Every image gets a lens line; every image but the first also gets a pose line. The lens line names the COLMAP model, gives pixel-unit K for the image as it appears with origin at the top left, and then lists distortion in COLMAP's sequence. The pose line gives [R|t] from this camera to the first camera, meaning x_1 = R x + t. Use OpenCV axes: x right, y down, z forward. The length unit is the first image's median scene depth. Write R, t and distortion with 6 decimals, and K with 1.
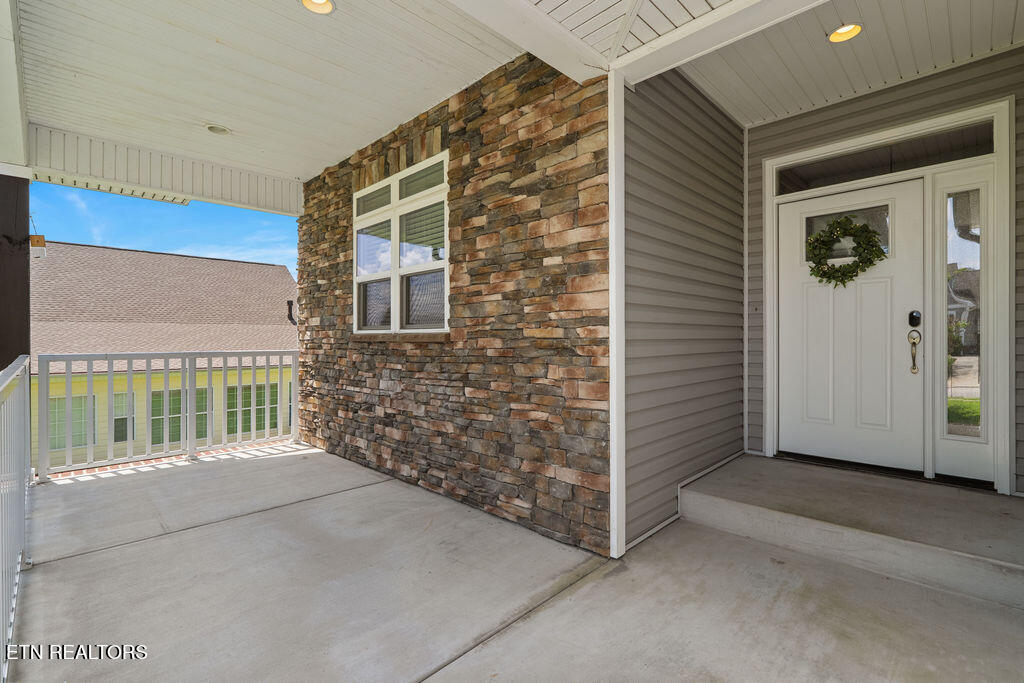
lens RADIAL K [[462.2, 0, 512.0], [0, 462.2, 341.5], [0, 0, 1]] dist [0.000466, 0.000224]
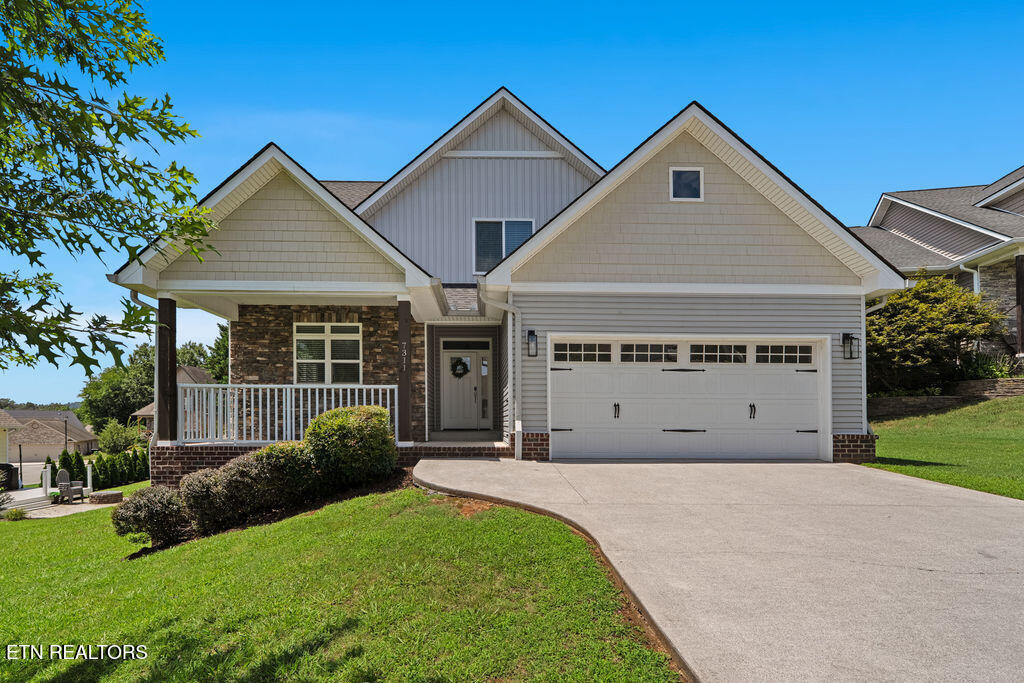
lens RADIAL K [[470.4, 0, 510.7], [0, 470.4, 356.2], [0, 0, 1]] dist [-0.003303, -0.000243]
pose [[0.654098, 0.106155, 0.748923, -1.815422], [0.004493, 0.989541, -0.144185, 0.239136], [-0.756396, 0.097676, 0.646780, -1.702726]]
